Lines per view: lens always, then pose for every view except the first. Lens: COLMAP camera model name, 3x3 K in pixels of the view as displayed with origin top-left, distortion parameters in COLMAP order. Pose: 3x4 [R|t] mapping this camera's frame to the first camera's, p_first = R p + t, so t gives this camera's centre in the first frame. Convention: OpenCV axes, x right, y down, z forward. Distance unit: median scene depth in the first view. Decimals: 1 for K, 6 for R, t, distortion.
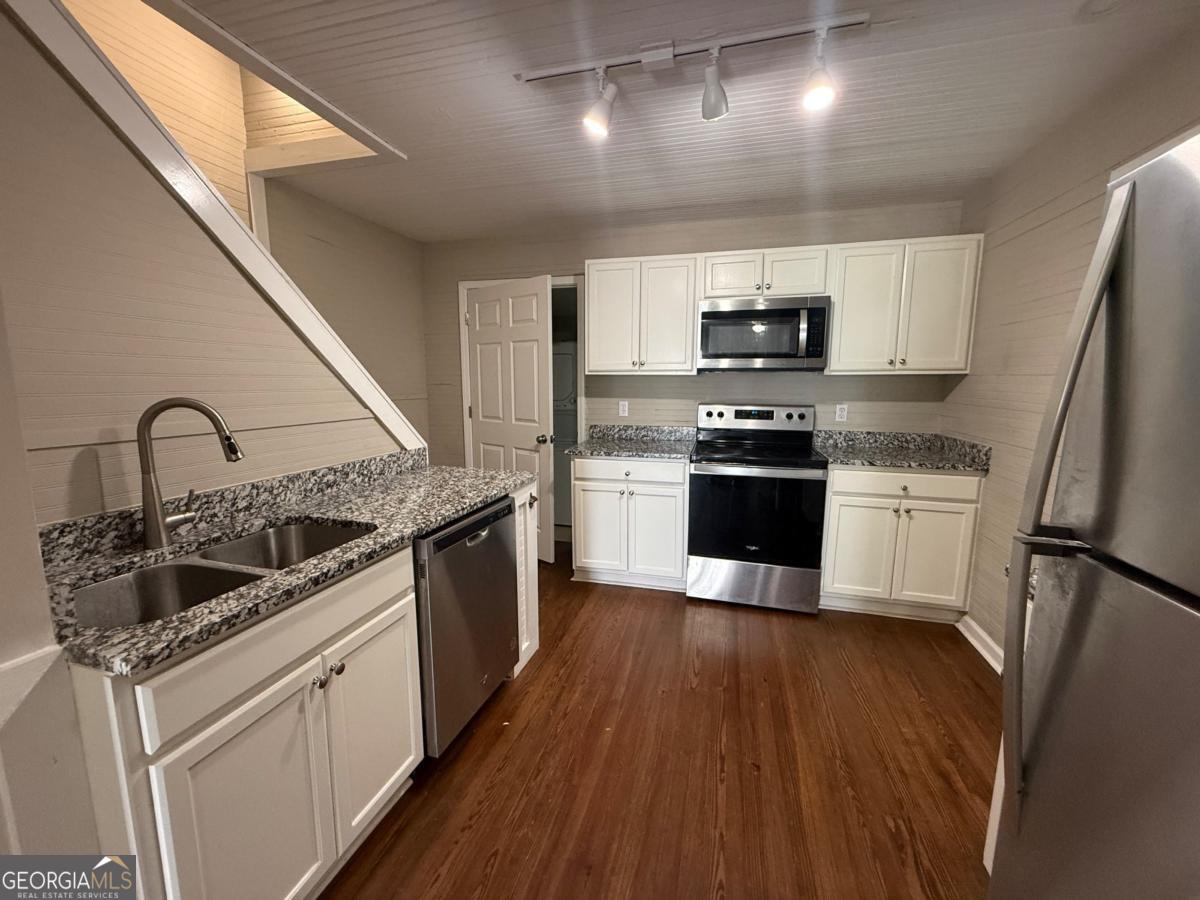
lens RADIAL K [[481.0, 0, 601.3], [0, 481.0, 448.2], [0, 0, 1]] dist [-0.002907, -0.000107]
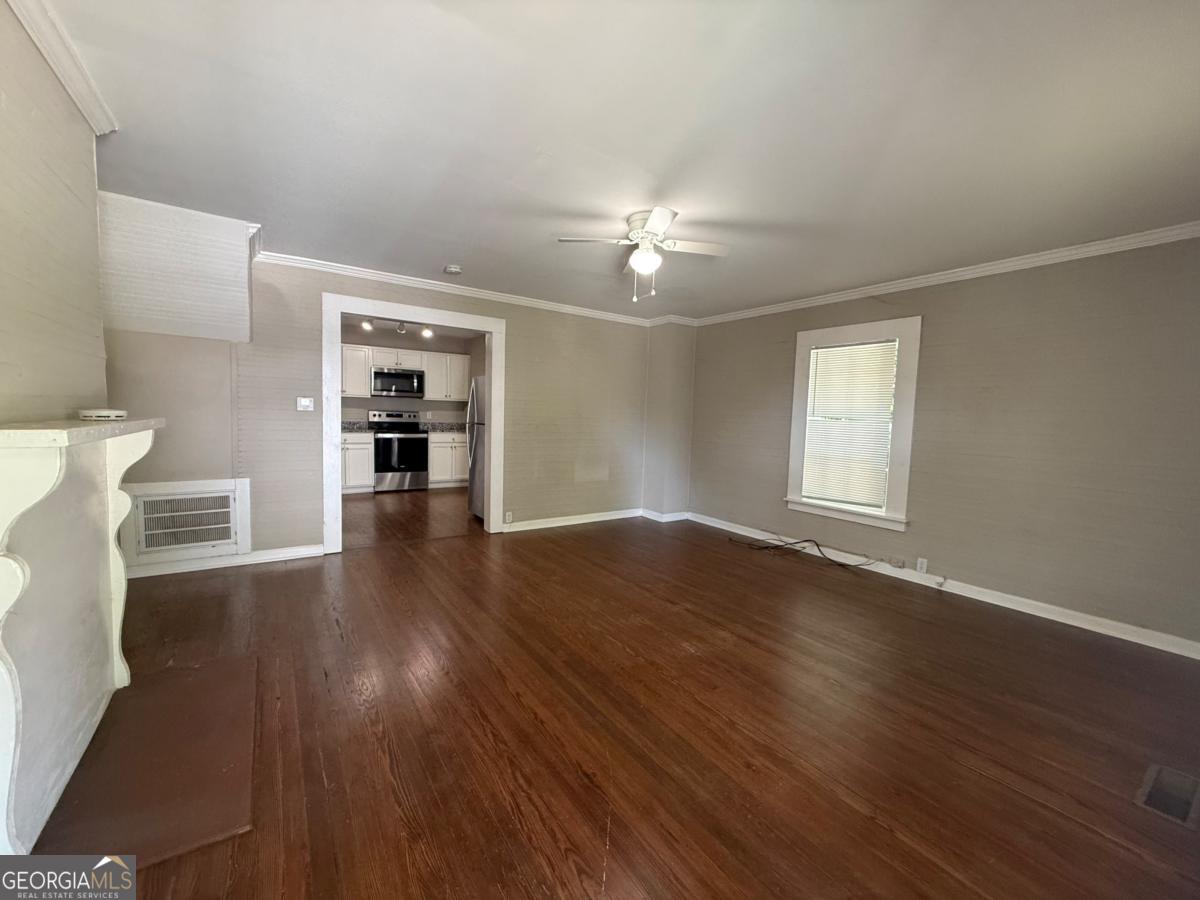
lens RADIAL K [[481.0, 0, 598.8], [0, 481.0, 447.6], [0, 0, 1]] dist [-0.002907, -0.000107]
pose [[0.651451, -0.038813, 0.757697, -0.866637], [0.074878, 0.997104, -0.013302, 0.203934], [-0.754987, 0.065400, 0.652471, -1.348227]]
